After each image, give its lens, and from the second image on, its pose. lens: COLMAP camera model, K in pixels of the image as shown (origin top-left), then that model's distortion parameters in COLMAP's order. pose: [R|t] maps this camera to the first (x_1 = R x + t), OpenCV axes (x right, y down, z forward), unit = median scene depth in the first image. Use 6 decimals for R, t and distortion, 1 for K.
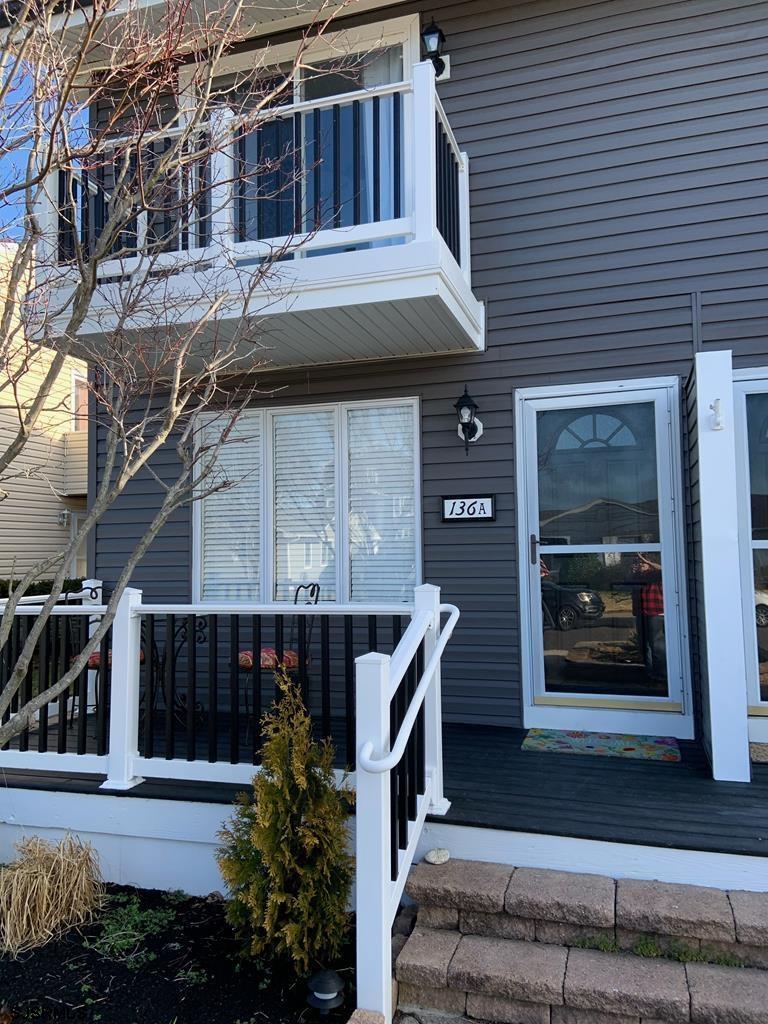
lens RADIAL K [[772.2, 0, 391.4], [0, 772.2, 506.1], [0, 0, 1]] dist [0.048389, -0.012718]
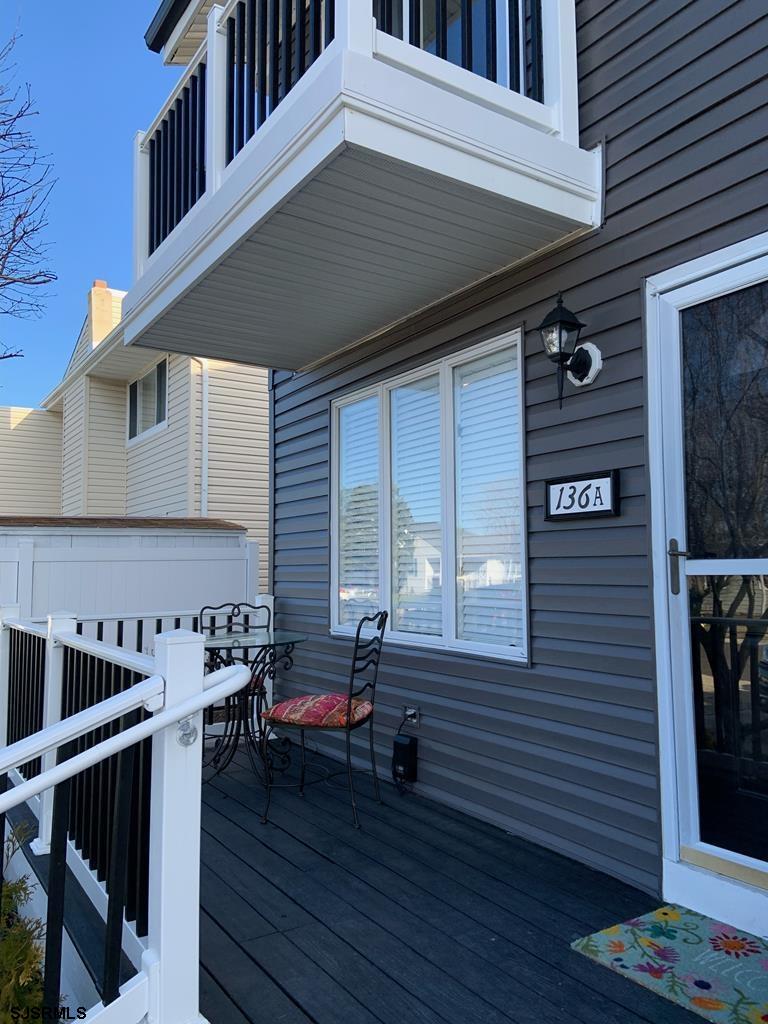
lens RADIAL K [[772.2, 0, 379.5], [0, 772.2, 516.5], [0, 0, 1]] dist [0.048389, -0.012718]
pose [[0.757153, -0.032141, -0.652447, 0.374073], [0.025215, 0.999482, -0.019976, 0.026094], [0.652751, -0.001327, 0.757571, 0.446555]]
